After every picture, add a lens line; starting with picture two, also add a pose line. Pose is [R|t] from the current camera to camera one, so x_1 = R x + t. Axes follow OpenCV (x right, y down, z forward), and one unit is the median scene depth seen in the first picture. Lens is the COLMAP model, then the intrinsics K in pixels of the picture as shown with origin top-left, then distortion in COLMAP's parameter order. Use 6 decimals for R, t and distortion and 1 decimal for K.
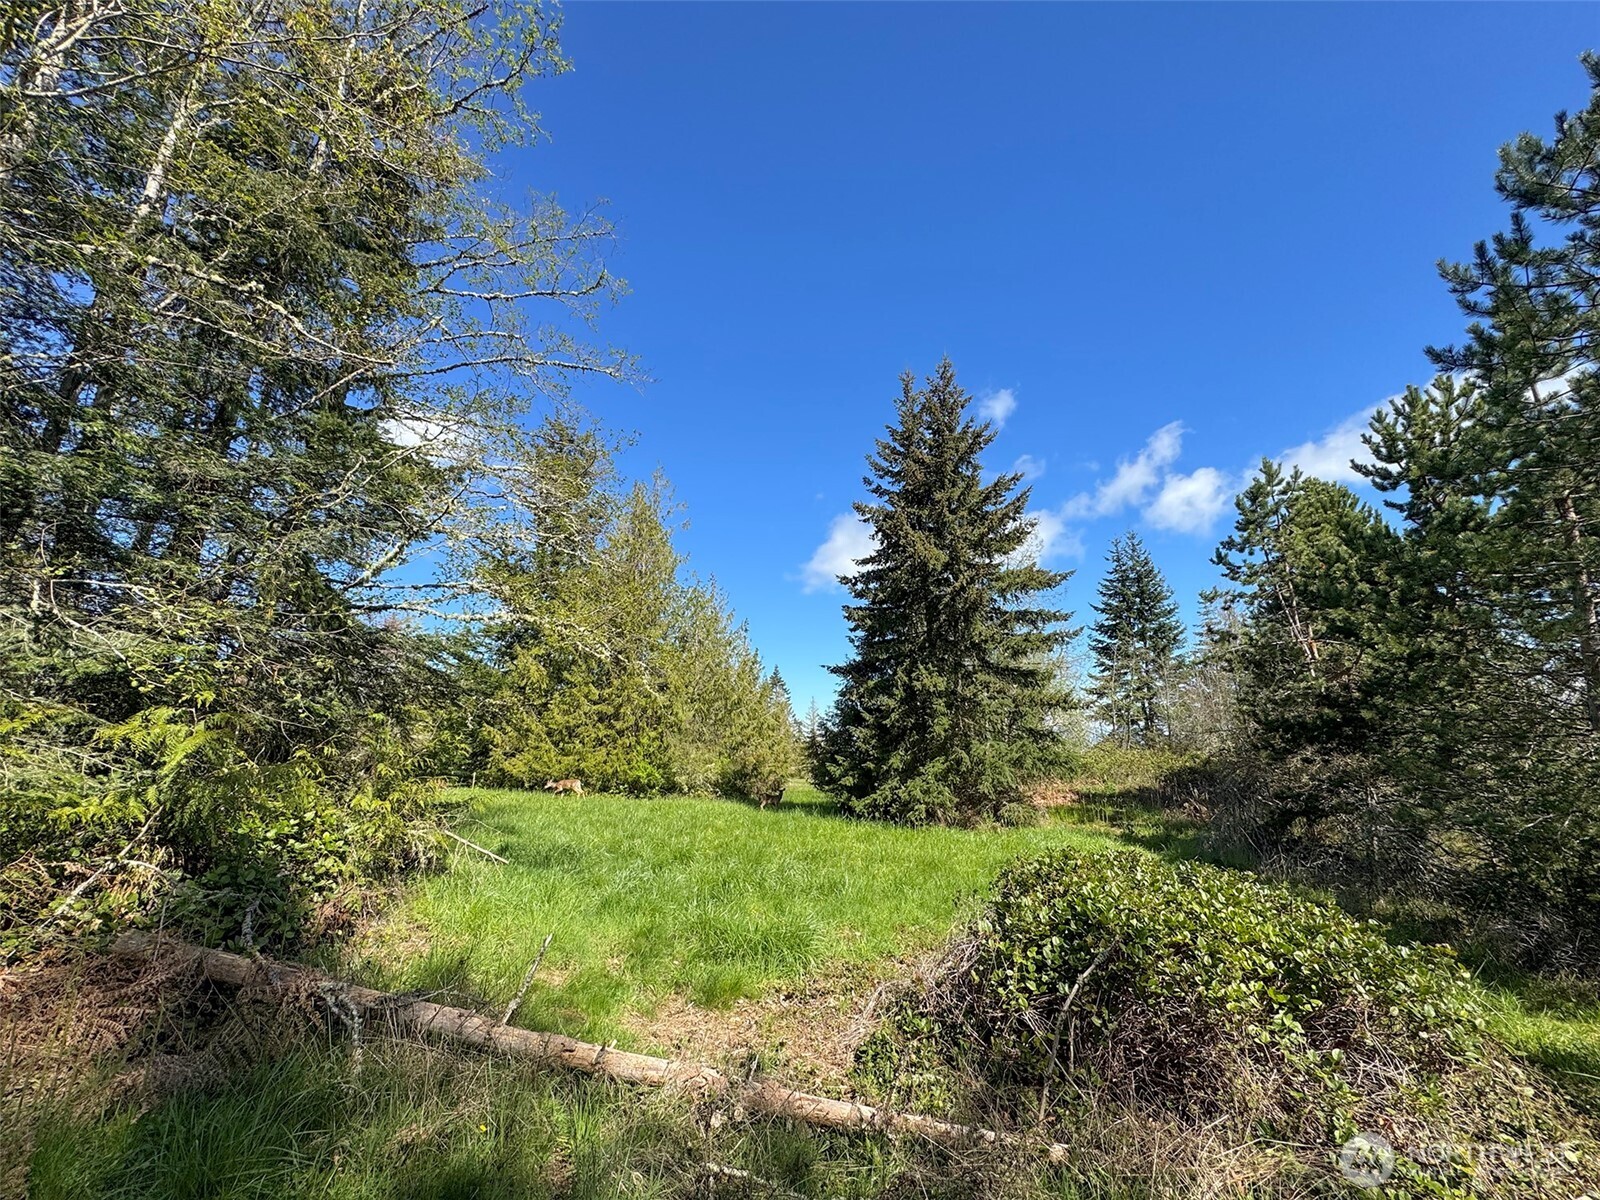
lens RADIAL K [[635.6, 0, 800.0], [0, 635.6, 600.0], [0, 0, 1]] dist [-0.001973, 0.000233]
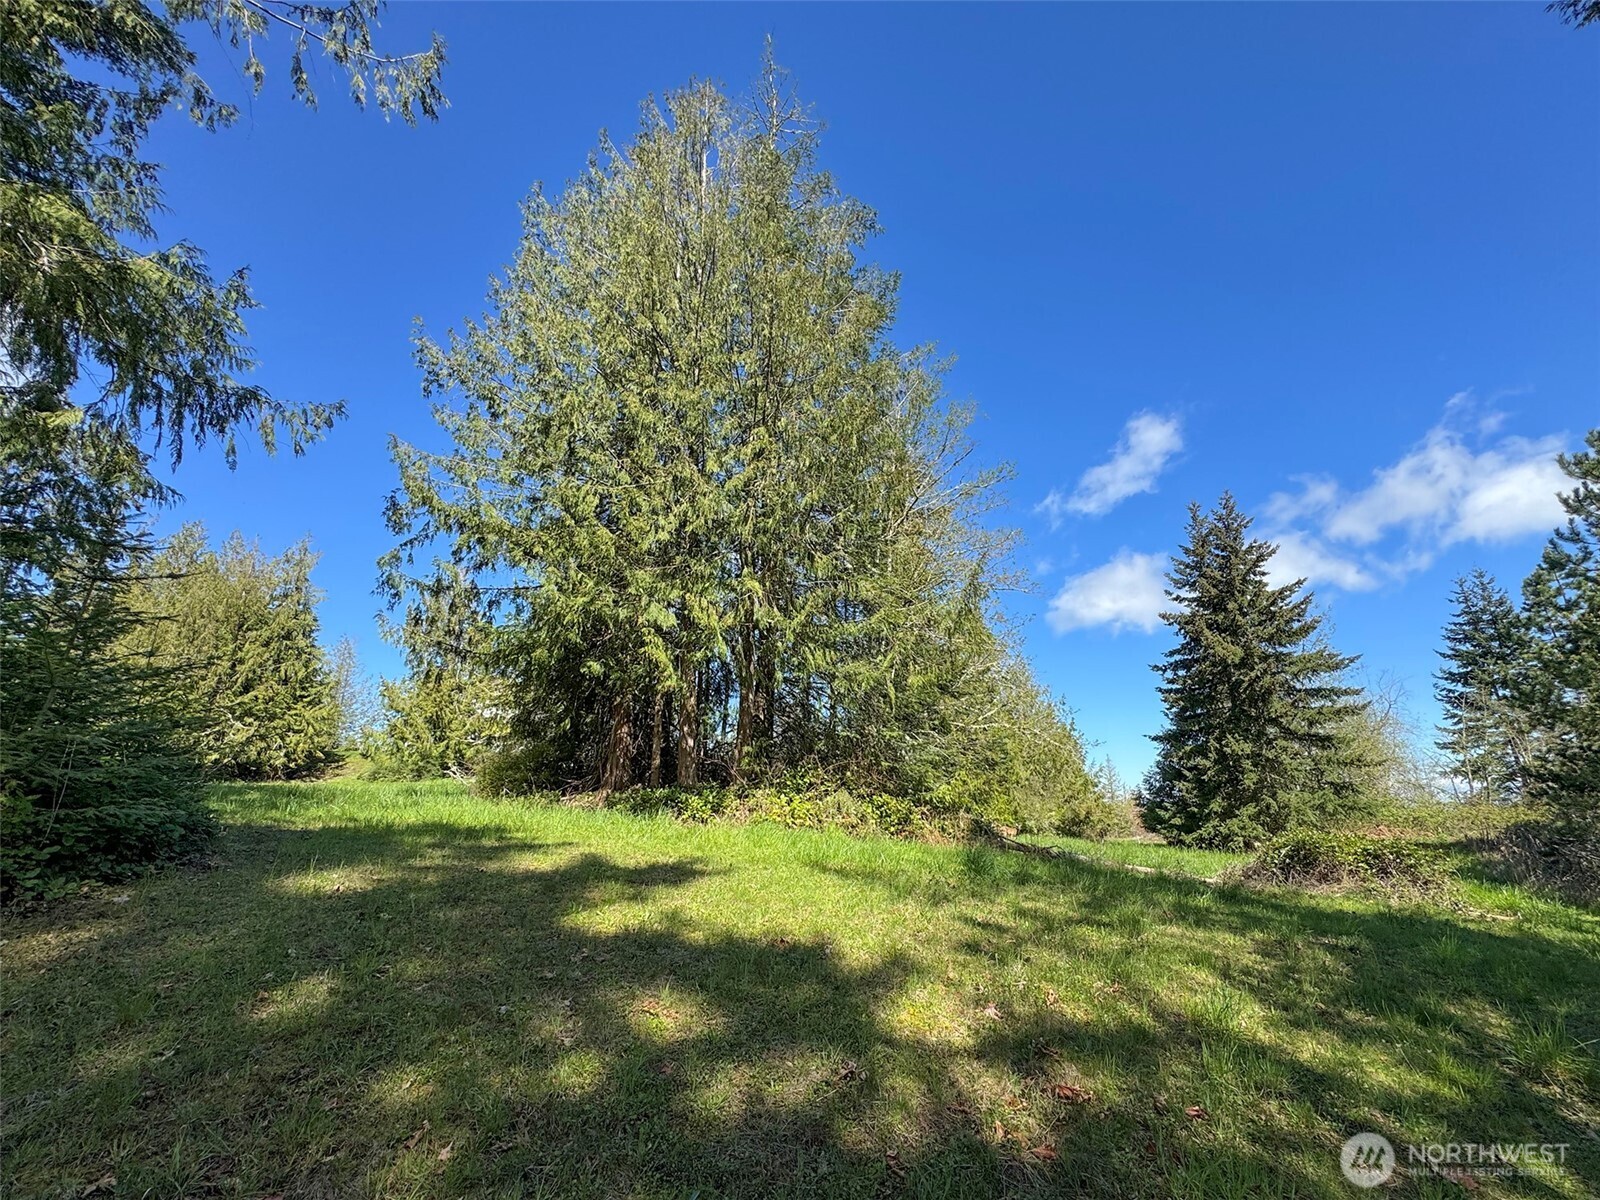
lens RADIAL K [[650.8, 0, 827.1], [0, 650.8, 625.2], [0, 0, 1]] dist [-0.009372, -0.000025]
pose [[0.931259, -0.086454, -0.353953, -0.090690], [0.069285, 0.995735, -0.060921, -0.097647], [0.357710, 0.032210, 0.933277, -0.559537]]
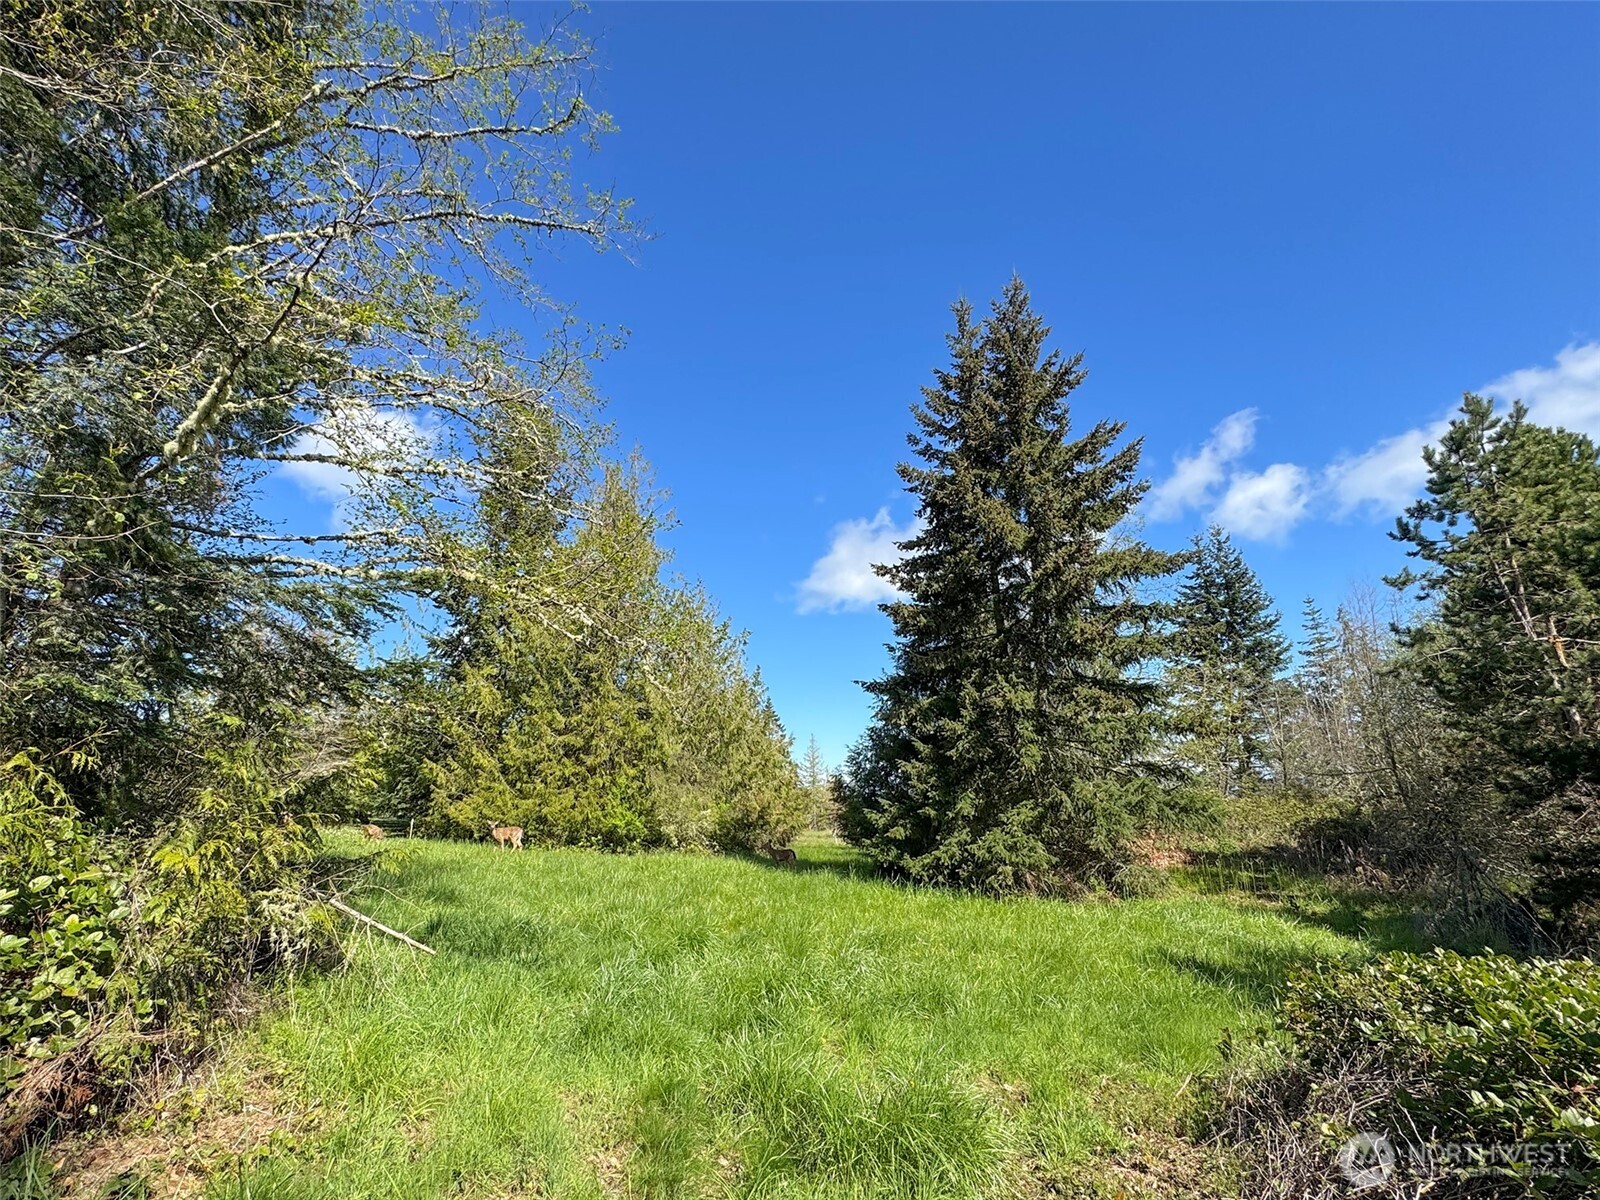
lens RADIAL K [[736.9, 0, 761.9], [0, 736.9, 610.4], [0, 0, 1]] dist [-0.001338, -0.000026]
pose [[0.999123, -0.004239, -0.041646, -0.044517], [0.003512, 0.999840, -0.017514, 0.037541], [0.041714, 0.017352, 0.998979, 0.121769]]
